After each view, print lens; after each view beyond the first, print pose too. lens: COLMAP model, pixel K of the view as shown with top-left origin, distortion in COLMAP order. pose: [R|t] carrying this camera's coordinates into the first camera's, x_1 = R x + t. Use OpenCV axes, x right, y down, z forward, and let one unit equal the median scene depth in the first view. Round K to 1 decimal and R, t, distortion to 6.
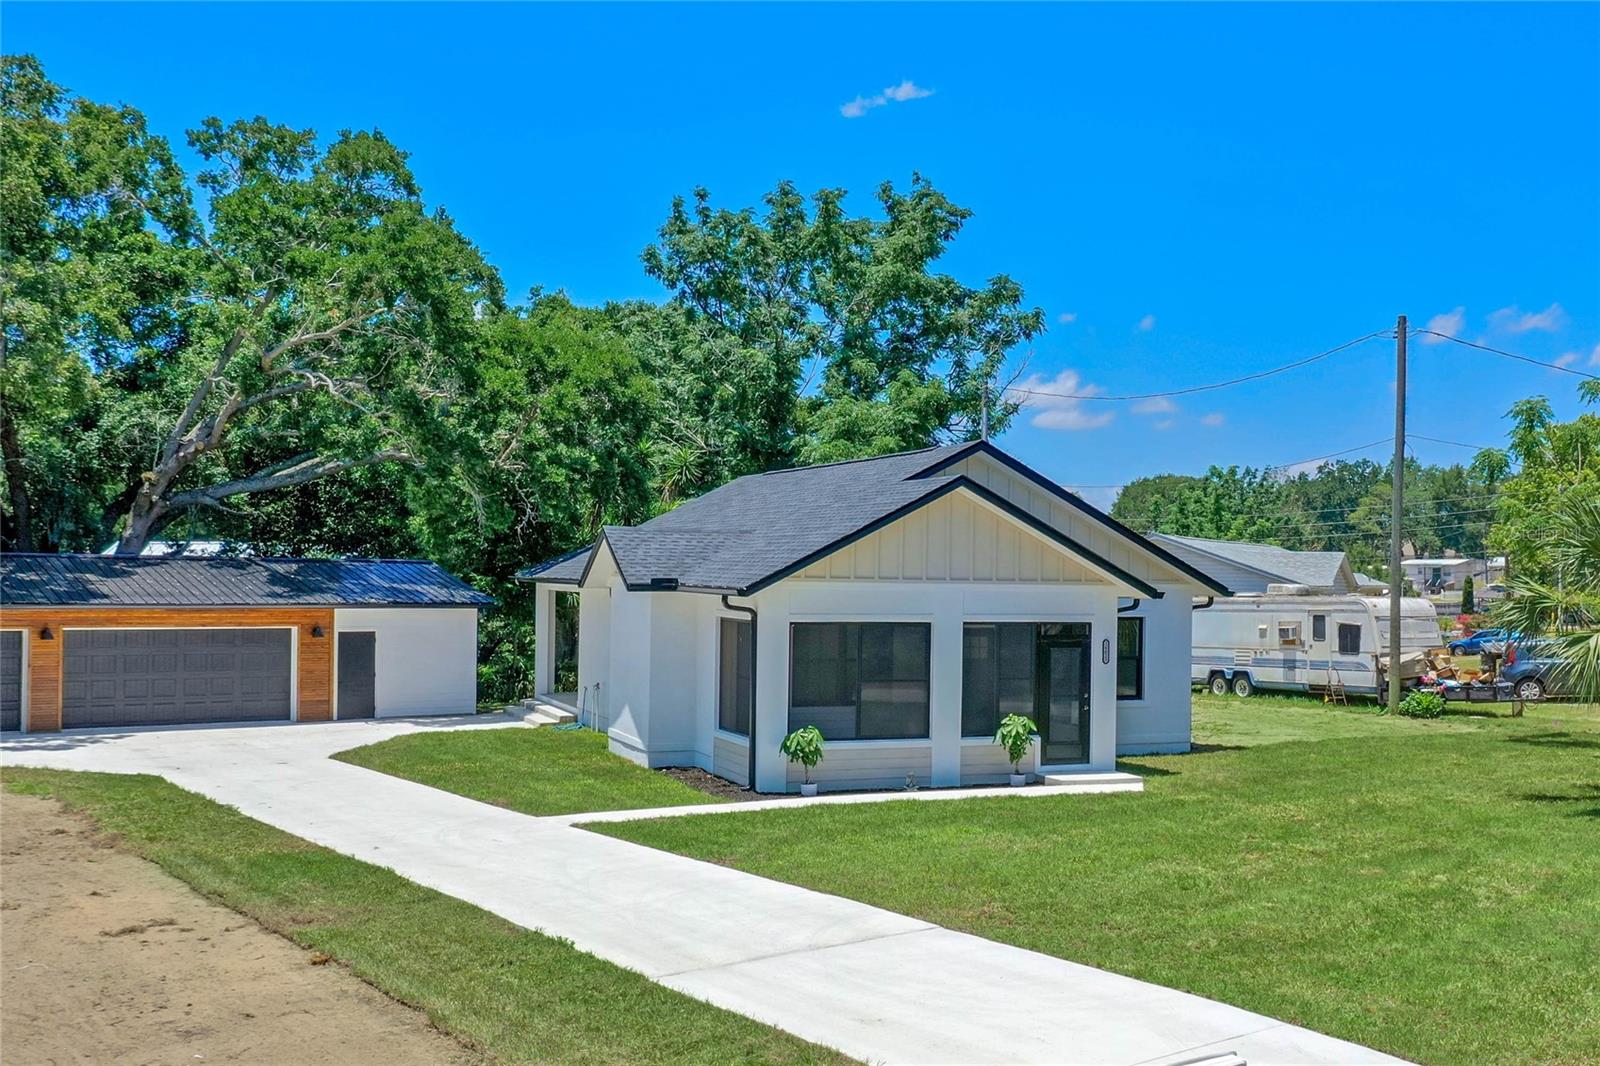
lens RADIAL K [[1721.7, 0, 904.4], [0, 1721.7, 581.6], [0, 0, 1]] dist [0.002366, 0.009569]
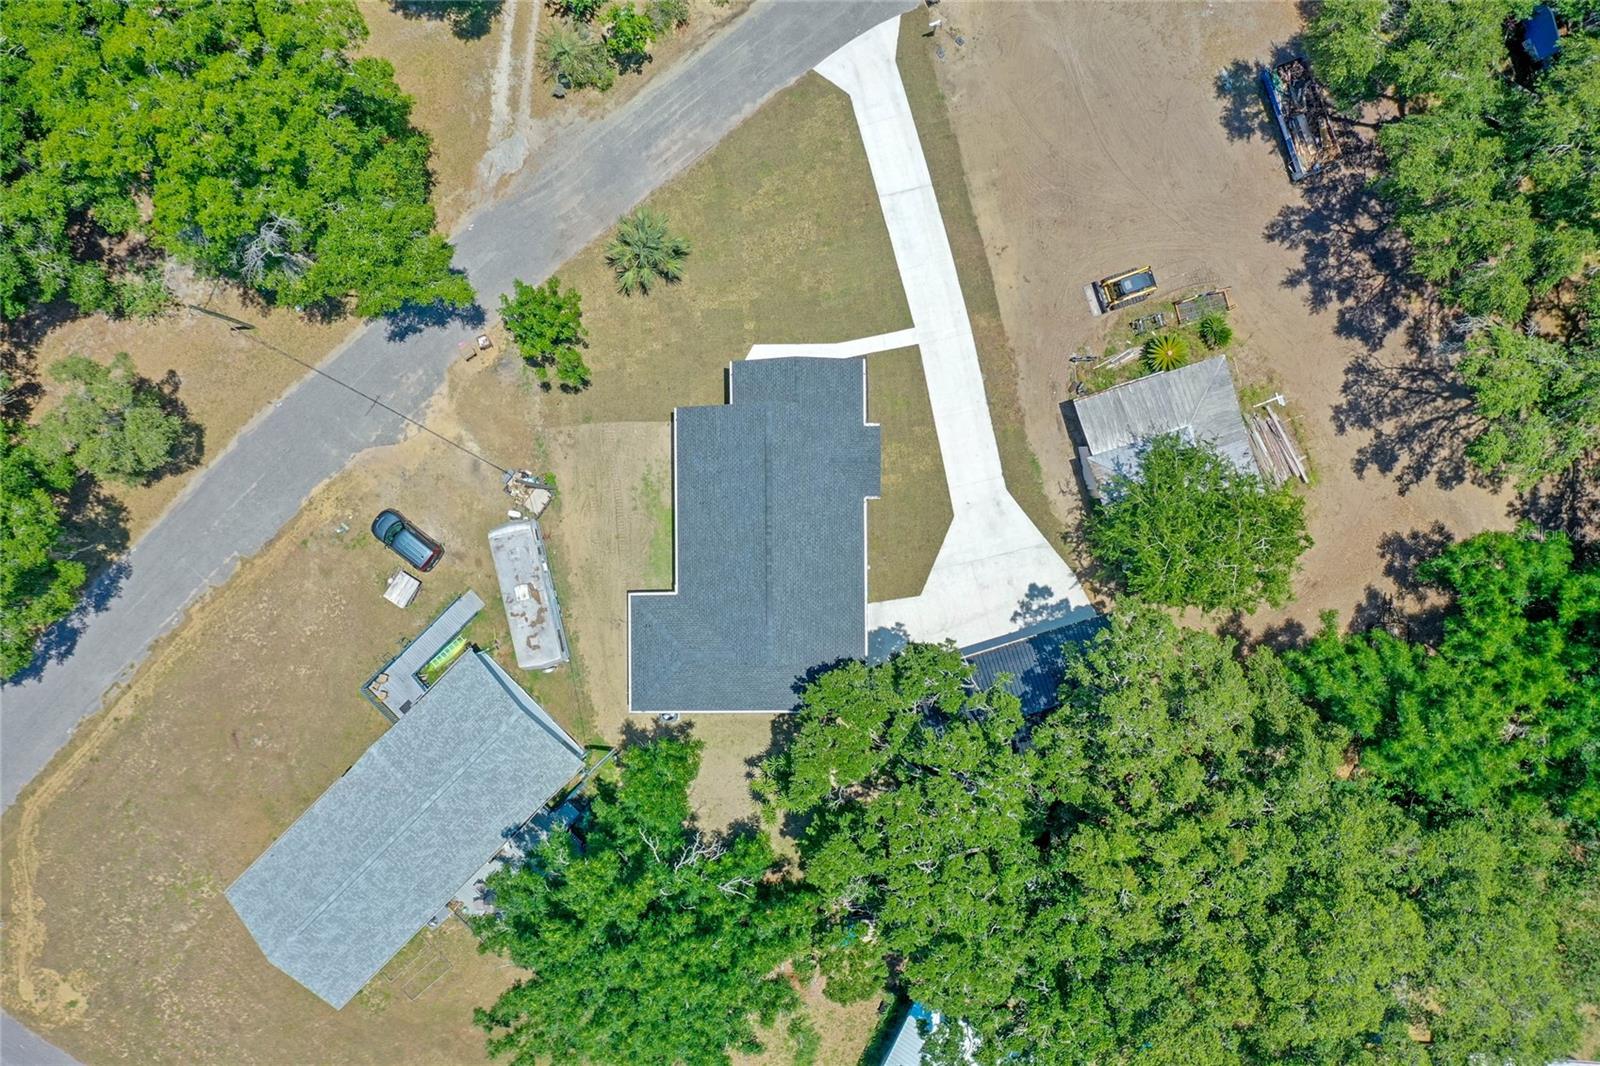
lens RADIAL K [[1275.0, 0, 800.0], [0, 1275.0, 533.0], [0, 0, 1]] dist [0.007393, -0.001729]
pose [[-0.922096, -0.386710, 0.013918, -0.101255], [0.017827, -0.006523, 0.999820, -1.778626], [-0.386550, 0.922178, 0.012909, 0.892587]]
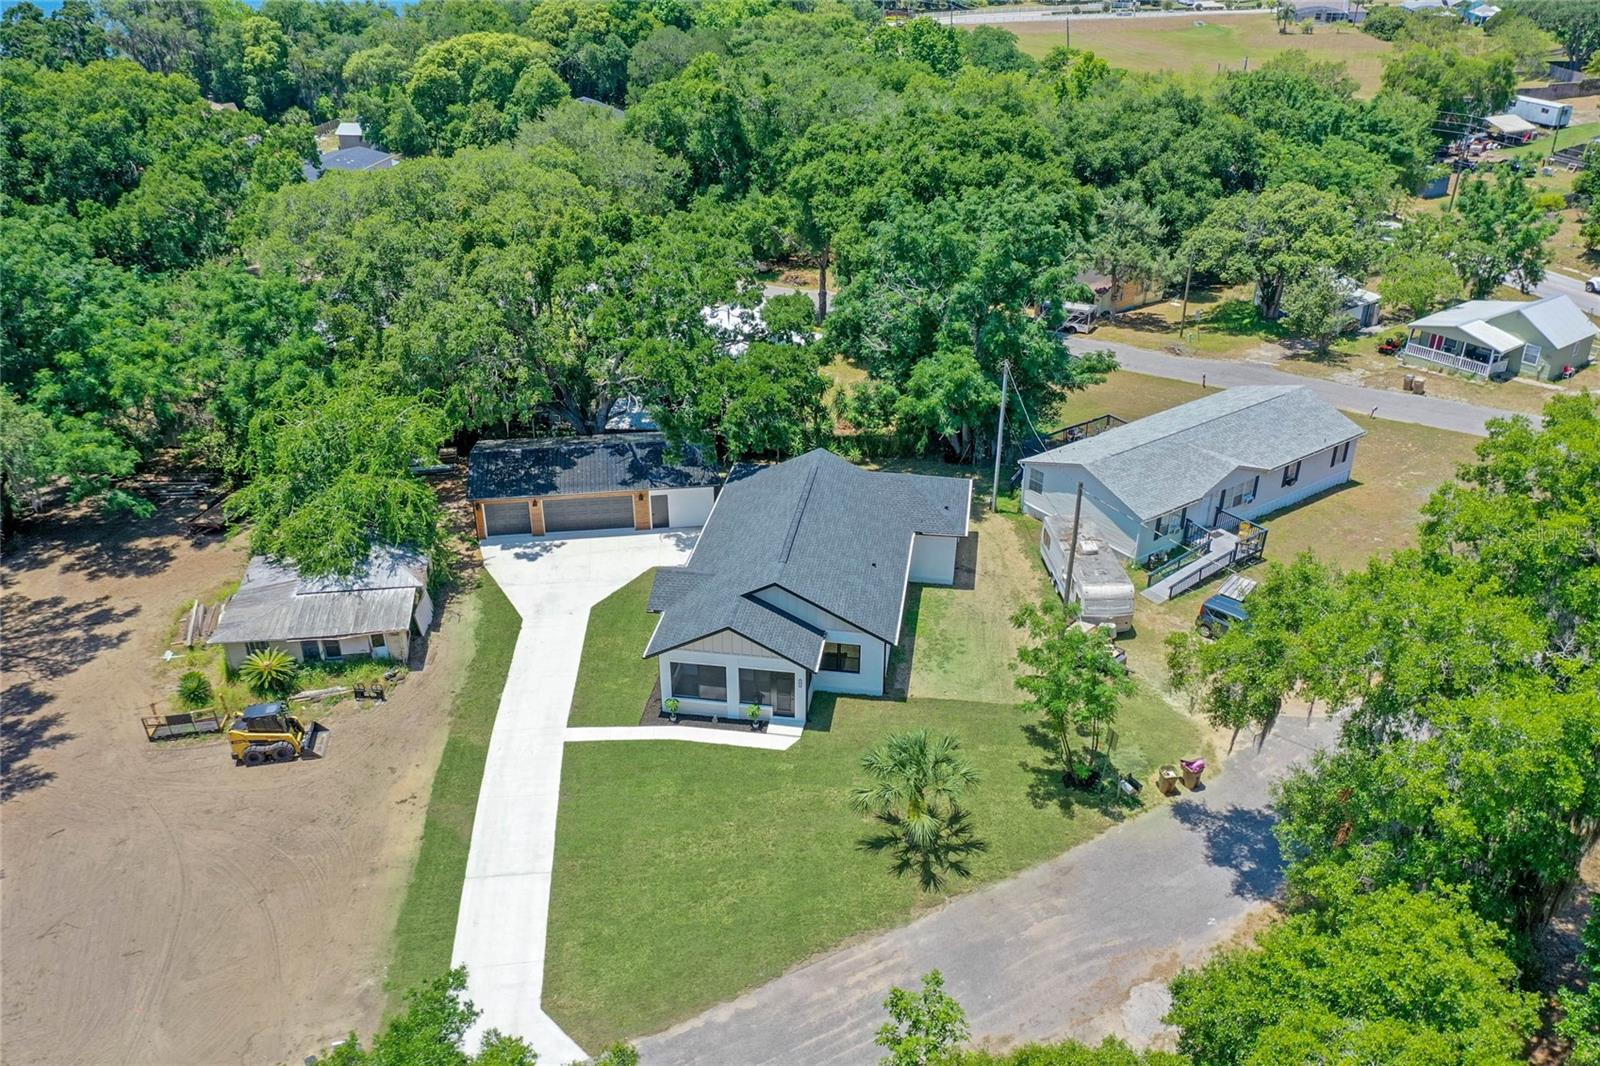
lens RADIAL K [[1251.0, 0, 800.0], [0, 1251.0, 533.0], [0, 0, 1]] dist [0.010390, -0.003244]
pose [[0.850145, 0.240597, -0.468365, 0.677023], [0.004499, 0.886149, 0.463378, -0.736694], [0.526529, -0.396046, 0.752273, -0.212226]]
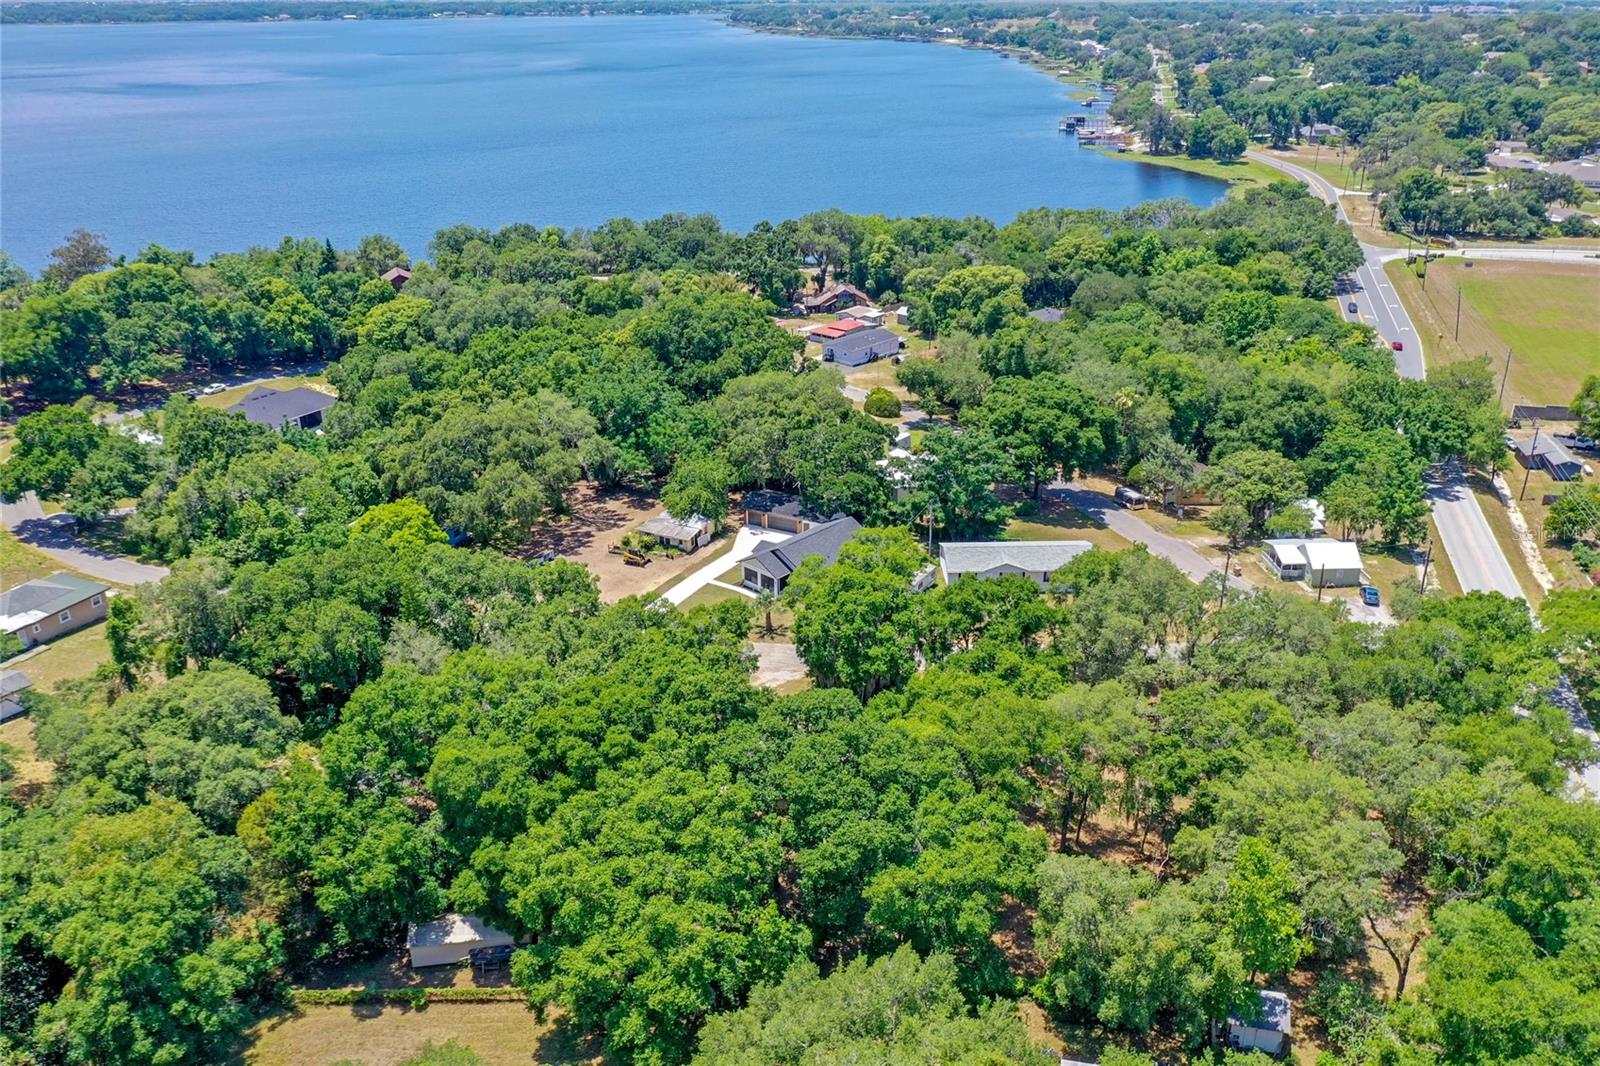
lens RADIAL K [[1275.0, 0, 800.0], [0, 1275.0, 533.0], [0, 0, 1]] dist [0.007393, -0.001729]
pose [[0.399426, 0.356074, -0.844790, 3.502978], [0.006339, 0.920395, 0.390938, -1.709022], [0.916743, -0.161506, 0.365373, -0.654887]]
